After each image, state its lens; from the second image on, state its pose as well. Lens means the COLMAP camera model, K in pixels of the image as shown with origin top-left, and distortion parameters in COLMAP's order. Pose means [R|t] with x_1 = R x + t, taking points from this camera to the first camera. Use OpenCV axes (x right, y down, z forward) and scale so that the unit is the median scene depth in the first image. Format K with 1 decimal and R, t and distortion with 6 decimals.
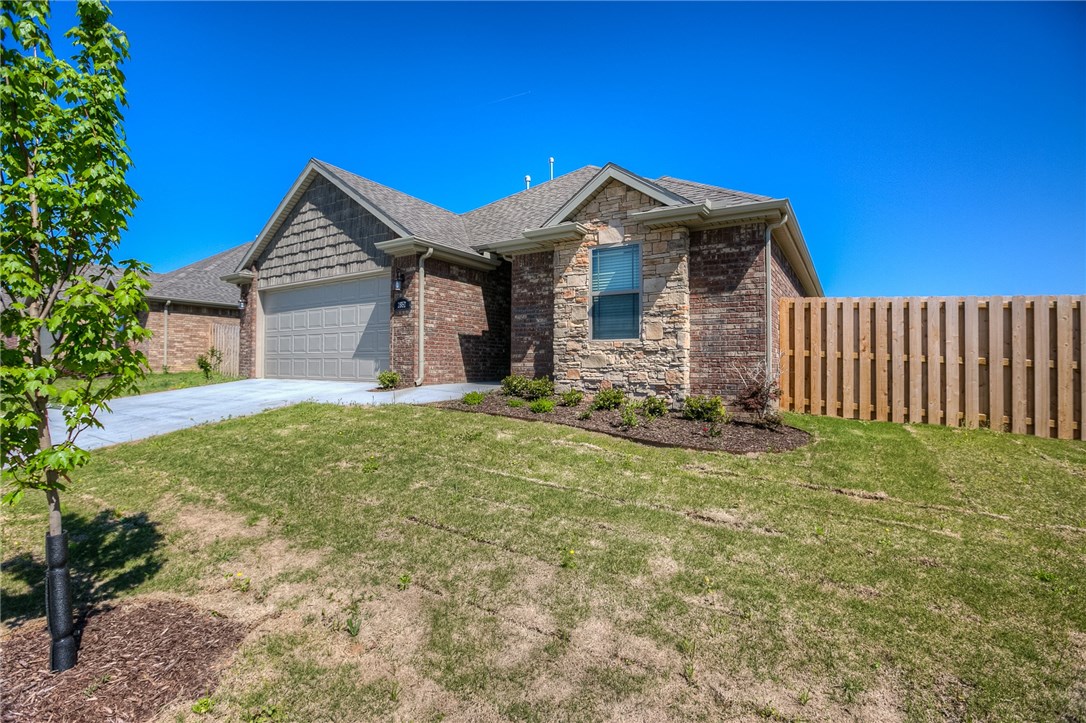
lens RADIAL K [[487.5, 0, 536.8], [0, 487.5, 361.4], [0, 0, 1]] dist [-0.030163, 0.002360]
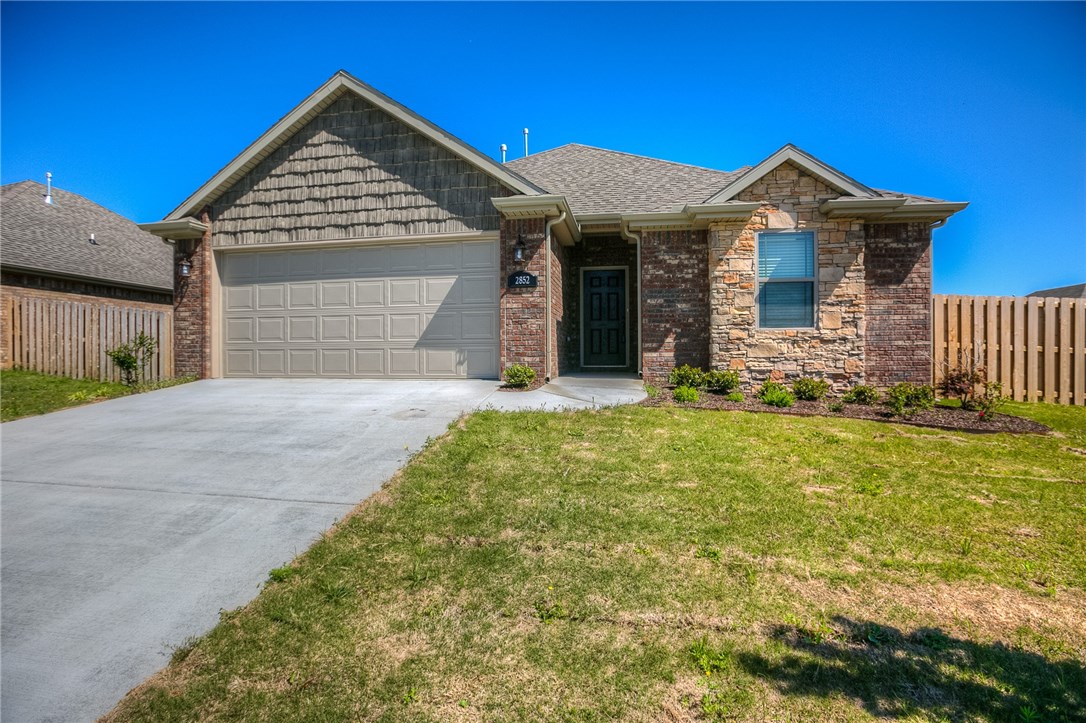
lens RADIAL K [[487.5, 0, 542.8], [0, 487.5, 362.3], [0, 0, 1]] dist [-0.030163, 0.002360]
pose [[0.919442, -0.014630, 0.392952, -0.623916], [0.005991, 0.999713, 0.023202, -0.001871], [-0.393179, -0.018979, 0.919266, 0.283325]]
